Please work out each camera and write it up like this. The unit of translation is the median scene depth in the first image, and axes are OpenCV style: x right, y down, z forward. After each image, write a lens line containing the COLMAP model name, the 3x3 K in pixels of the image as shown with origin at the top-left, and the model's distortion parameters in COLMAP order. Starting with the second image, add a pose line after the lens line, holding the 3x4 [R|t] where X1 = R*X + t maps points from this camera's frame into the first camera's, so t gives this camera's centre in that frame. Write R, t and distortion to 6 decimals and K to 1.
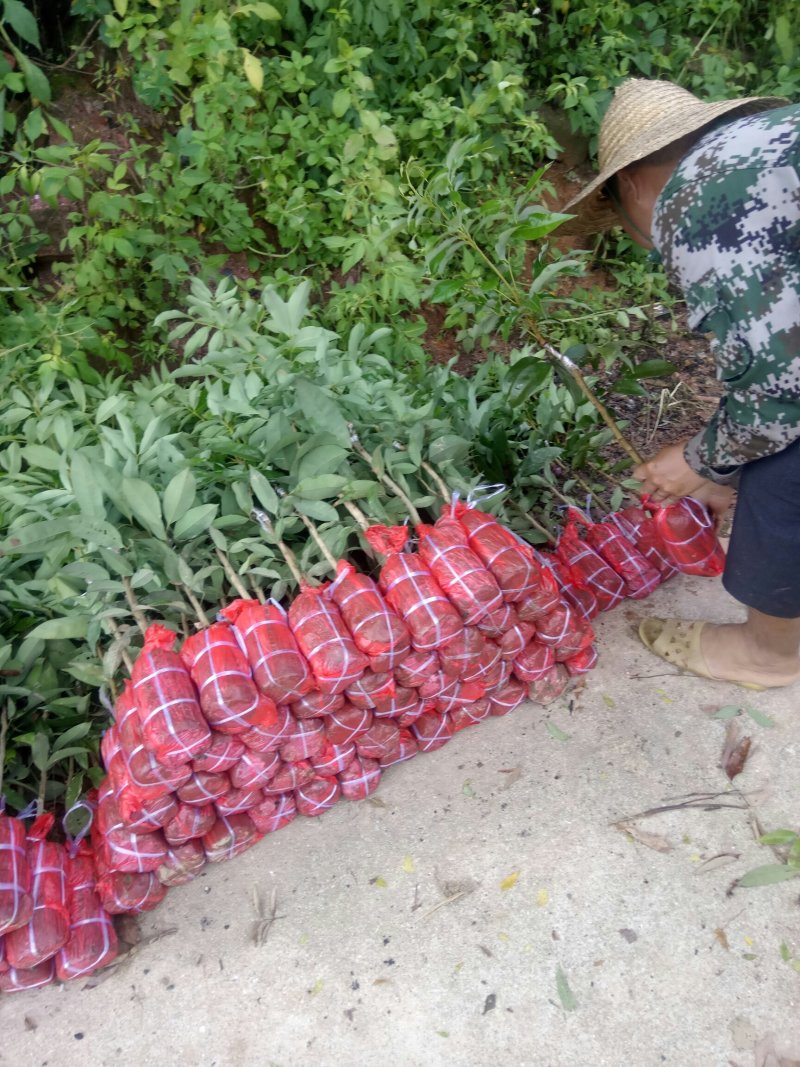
lens RADIAL K [[797.7, 0, 400.0], [0, 797.7, 533.5], [0, 0, 1]] dist [0.081362, -0.128963]
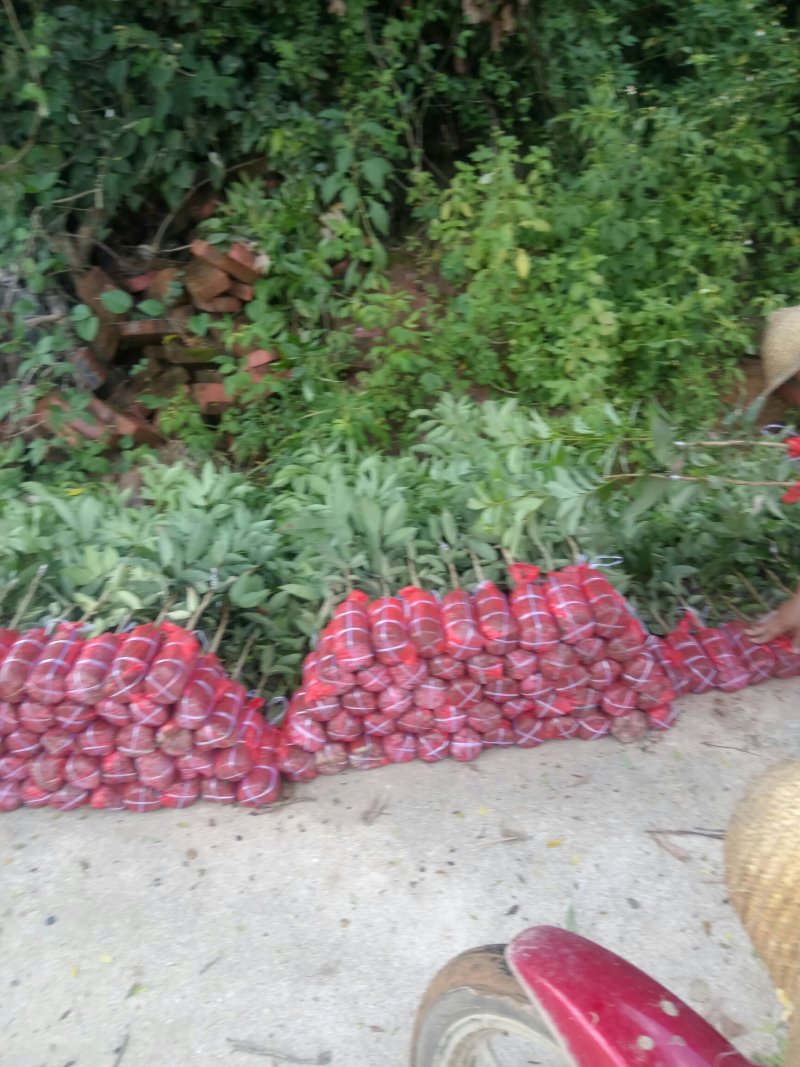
lens RADIAL K [[663.9, 0, 400.0], [0, 663.9, 533.5], [0, 0, 1]] dist [0.065087, -0.065822]
pose [[0.934790, 0.212932, -0.284302, 0.085070], [-0.251875, 0.961729, -0.107870, 0.103619], [0.250452, 0.172445, 0.952647, -0.156539]]
